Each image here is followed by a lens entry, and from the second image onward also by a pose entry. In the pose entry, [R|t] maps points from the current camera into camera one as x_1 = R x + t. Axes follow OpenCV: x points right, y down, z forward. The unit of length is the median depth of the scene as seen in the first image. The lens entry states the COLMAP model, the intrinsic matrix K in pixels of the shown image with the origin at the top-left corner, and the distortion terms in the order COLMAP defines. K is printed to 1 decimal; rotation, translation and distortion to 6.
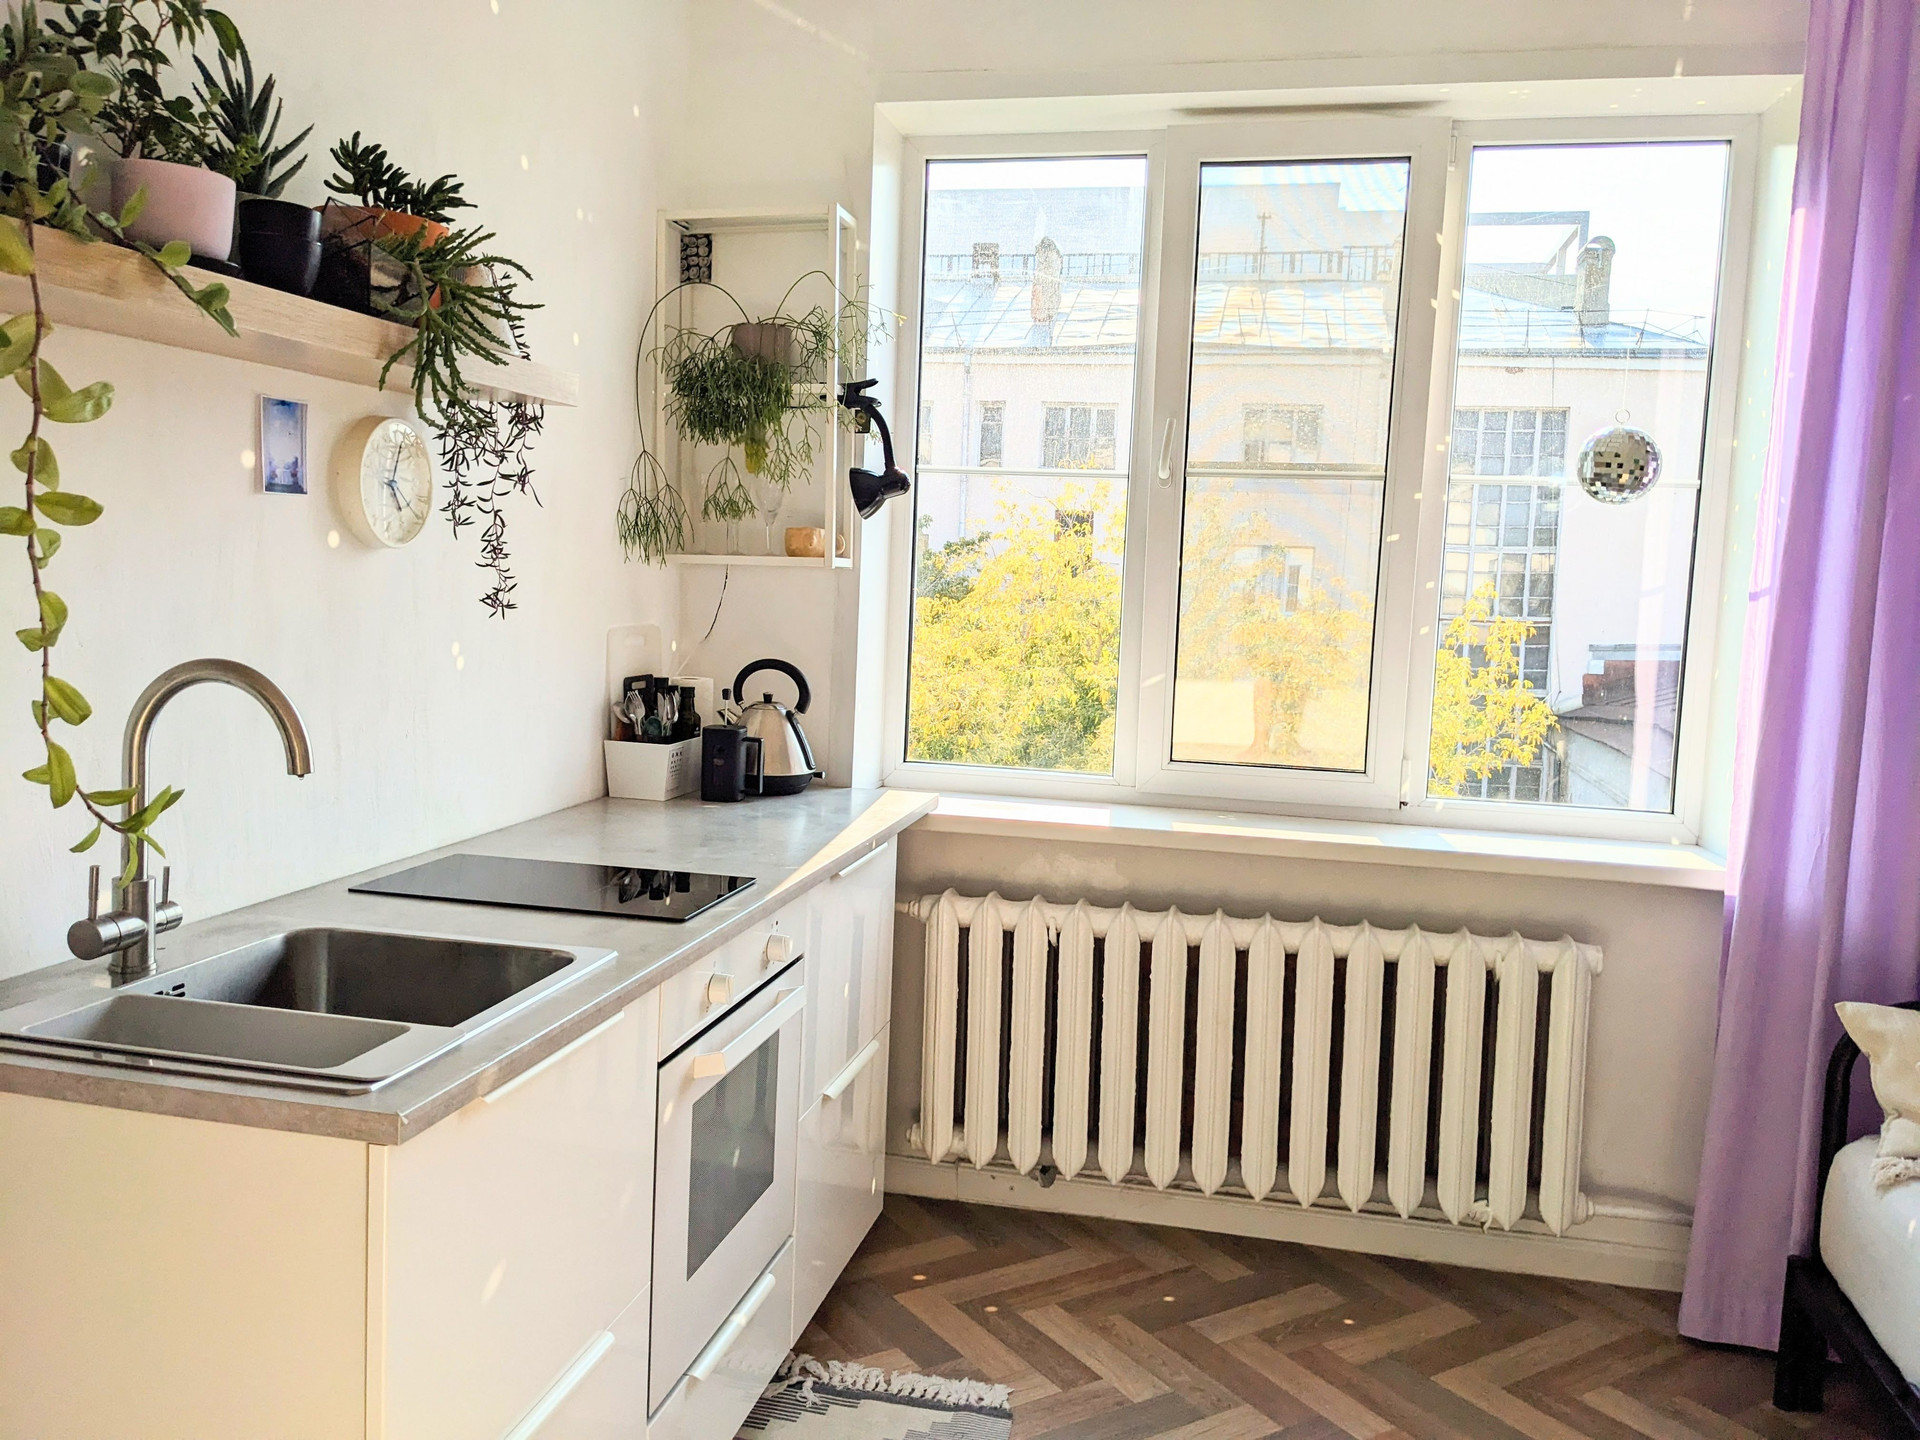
lens RADIAL K [[1523.2, 0, 944.2], [0, 1523.2, 716.0], [0, 0, 1]] dist [0.051313, -0.084338]
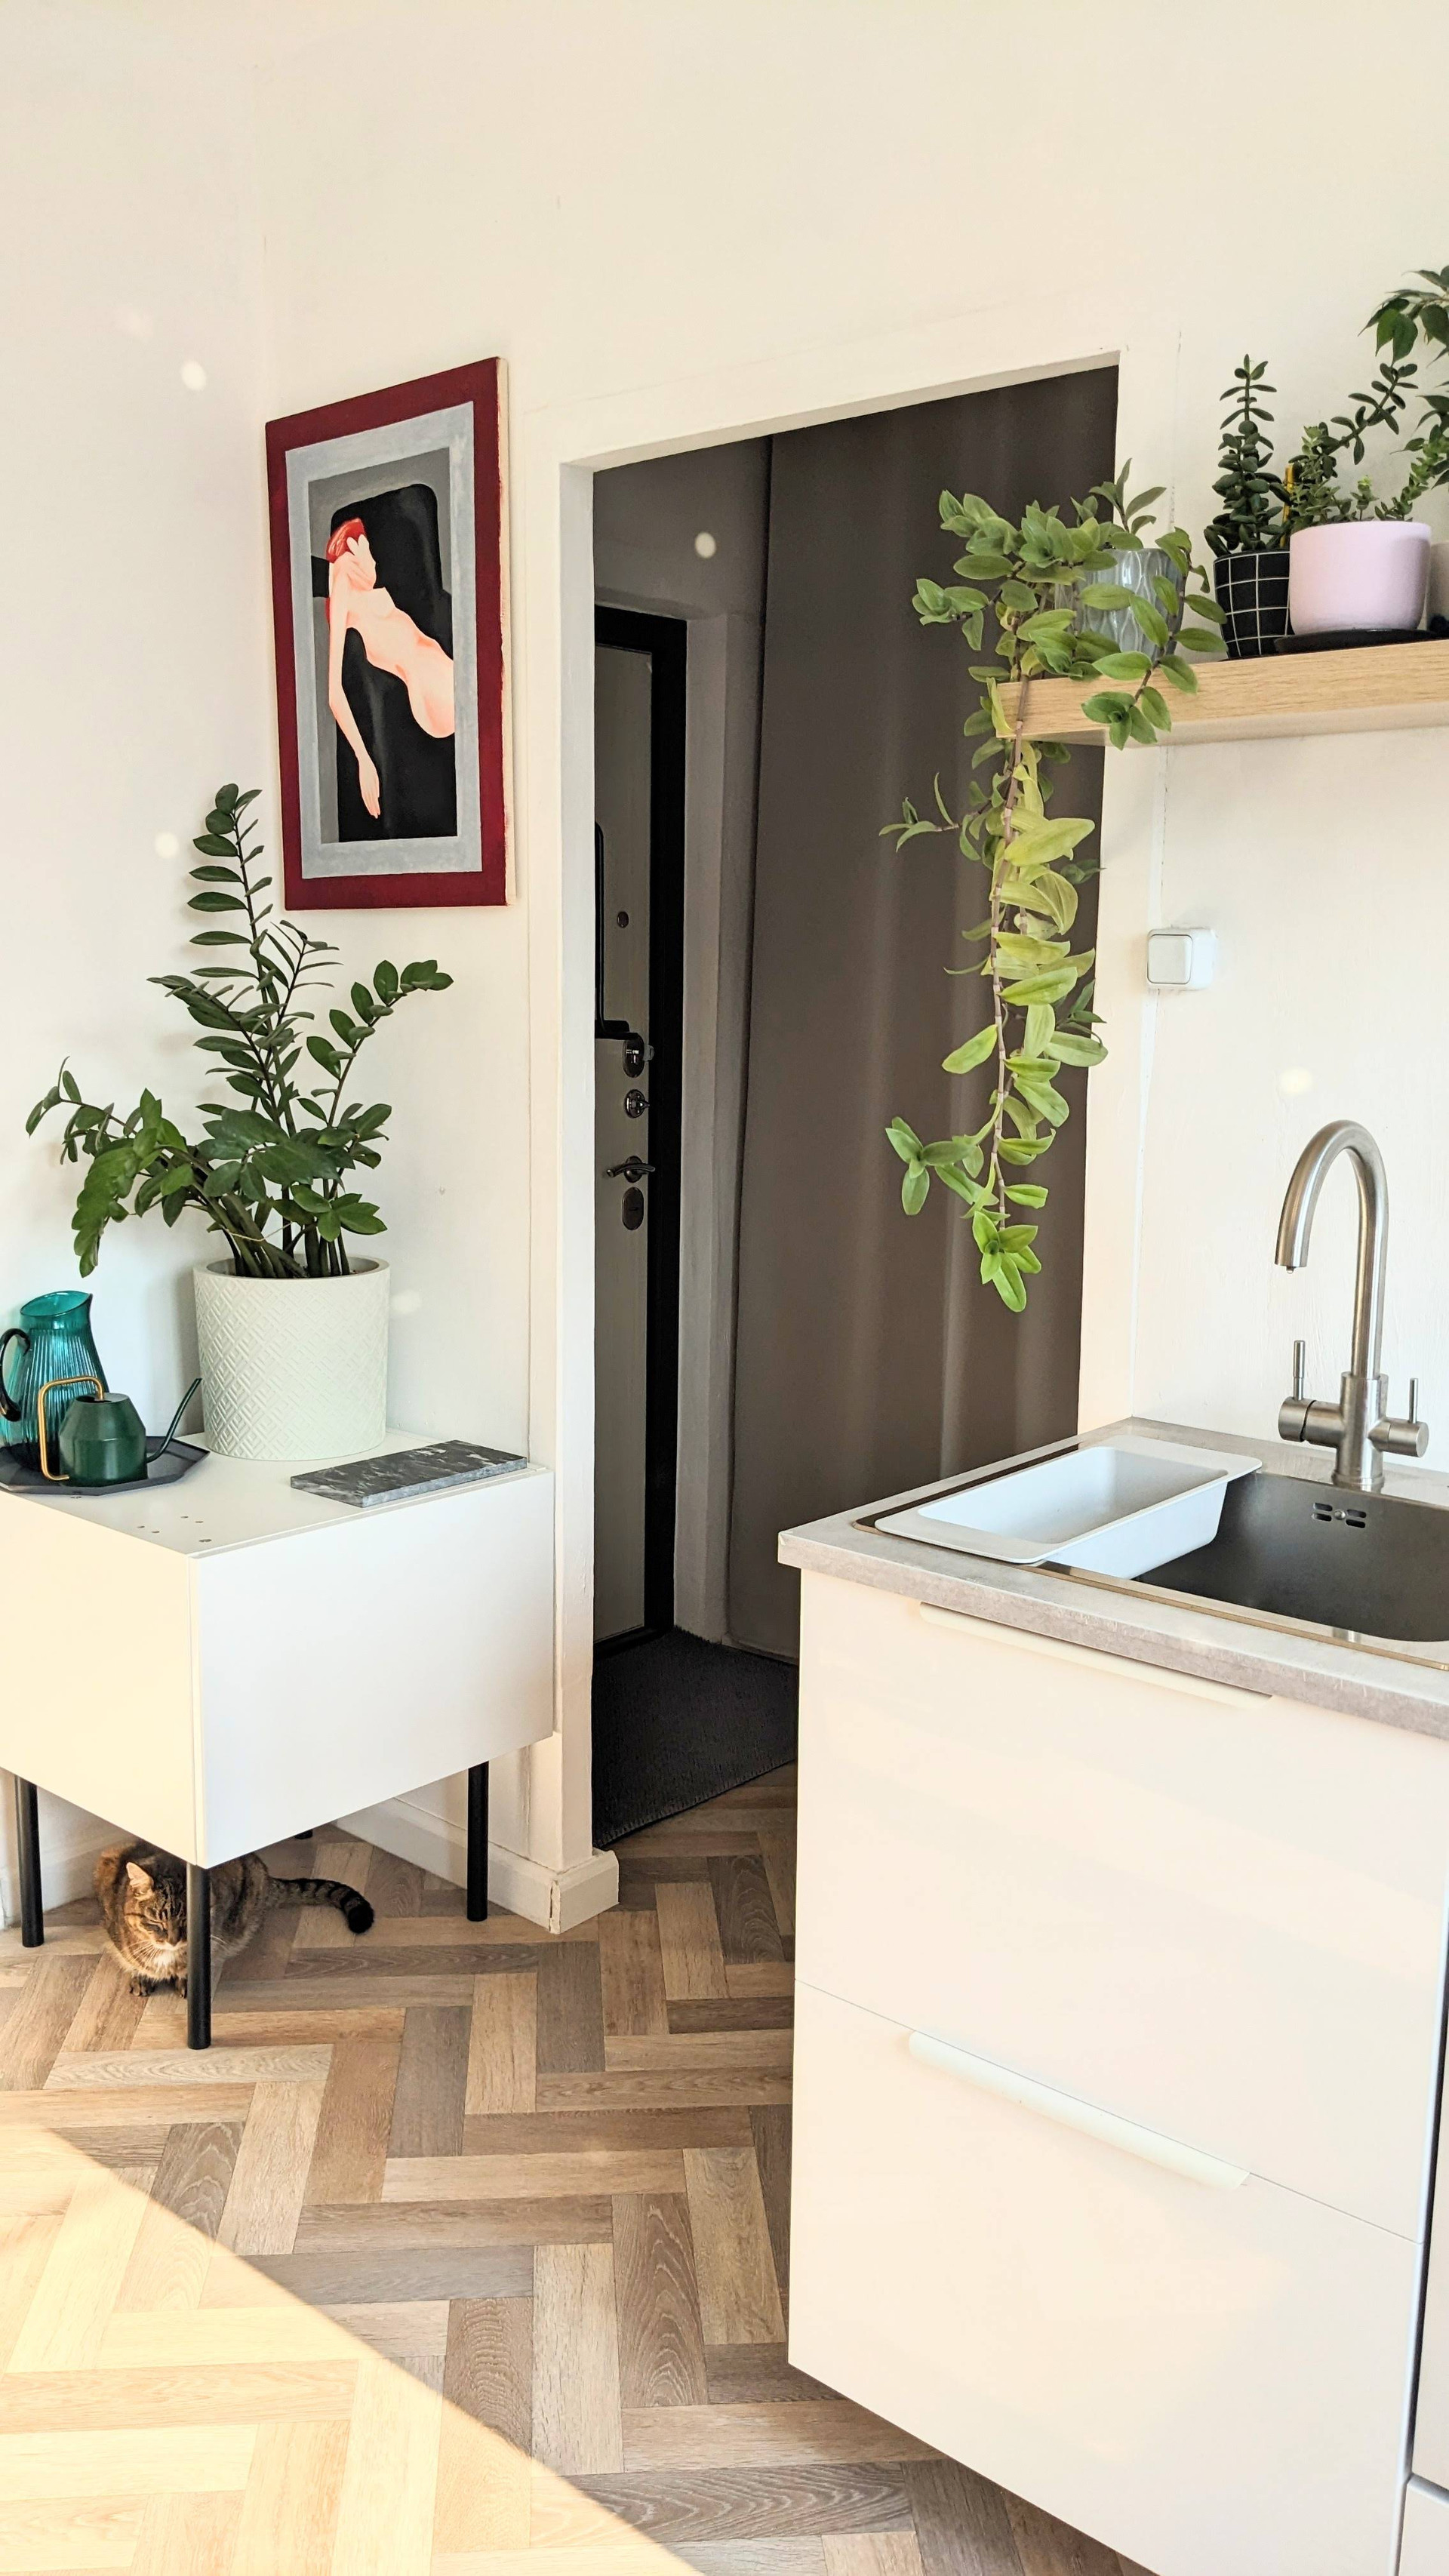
lens RADIAL K [[2036.5, 0, 728.7], [0, 2036.5, 1339.3], [0, 0, 1]] dist [0.046441, -0.076863]
pose [[-0.460148, 0.122117, -0.879404, 0.358669], [-0.113806, 0.974212, 0.194832, -0.054240], [0.880518, 0.189733, -0.434384, 0.657274]]
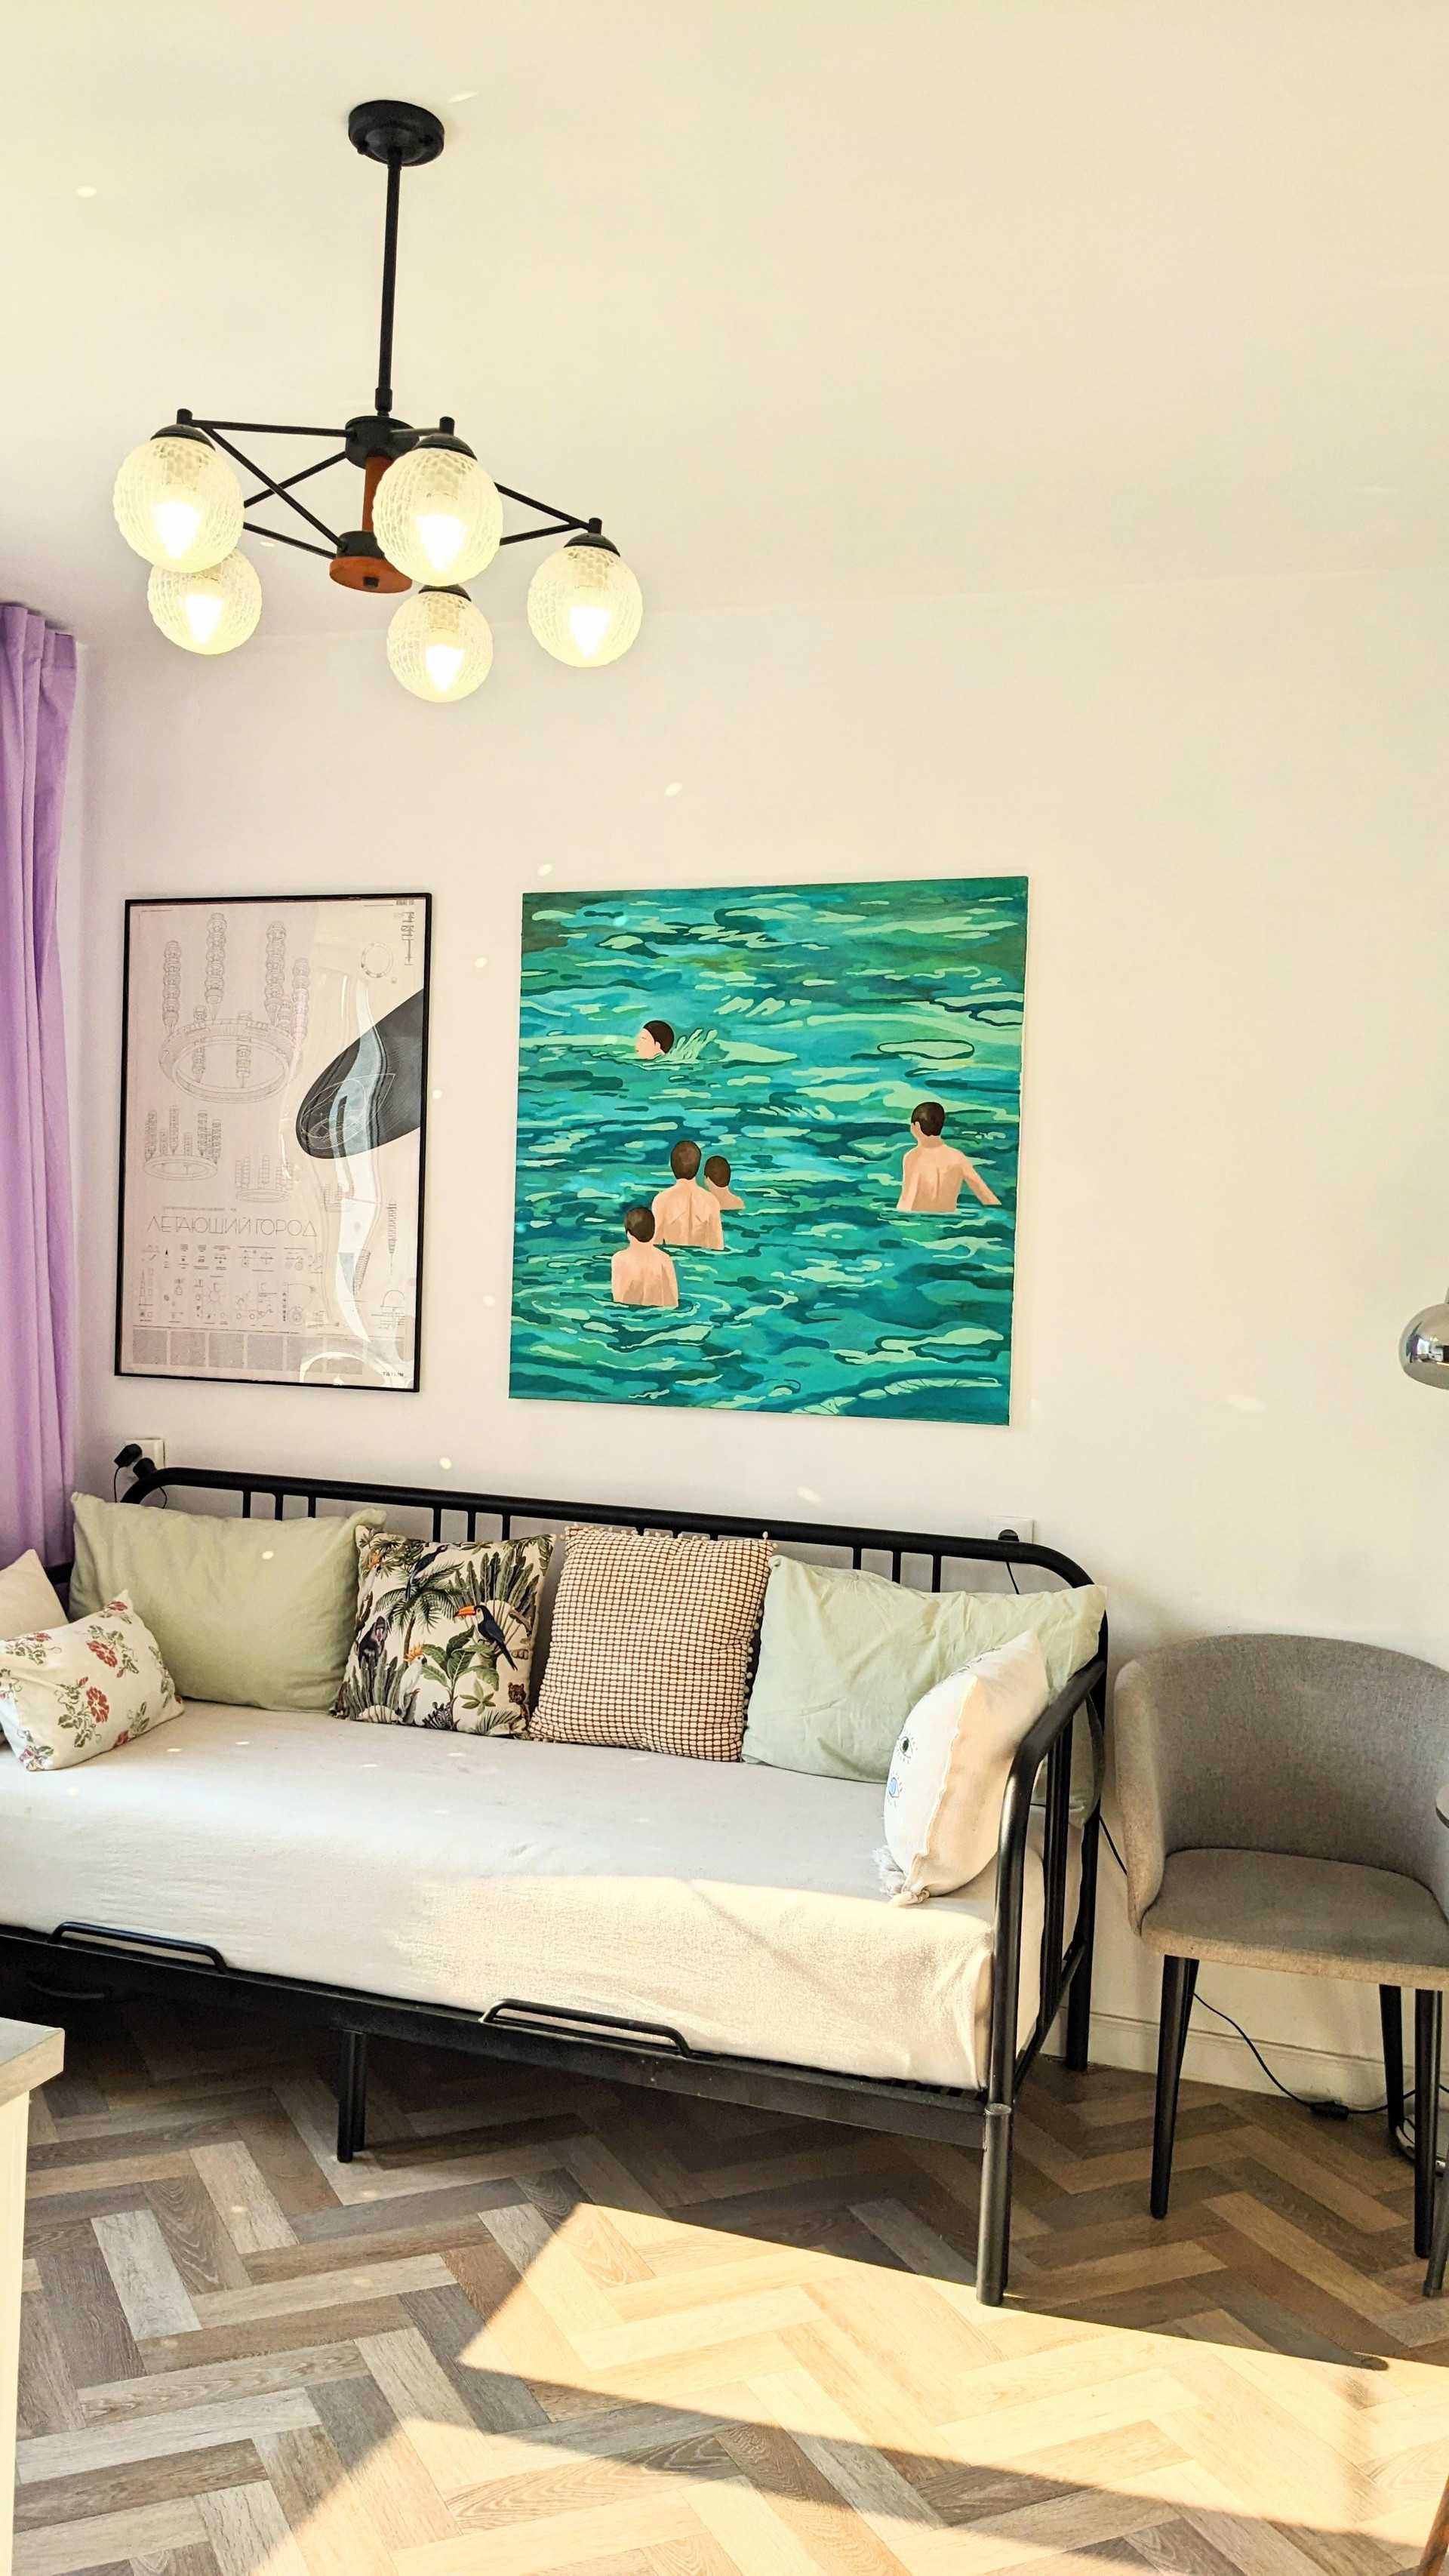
lens RADIAL K [[2036.5, 0, 696.9], [0, 2036.5, 1313.9], [0, 0, 1]] dist [0.046441, -0.076863]
pose [[0.115837, -0.066963, 0.991008, -0.587341], [0.051012, 0.996809, 0.061392, -0.061424], [-0.991957, 0.043442, 0.118884, 0.248526]]
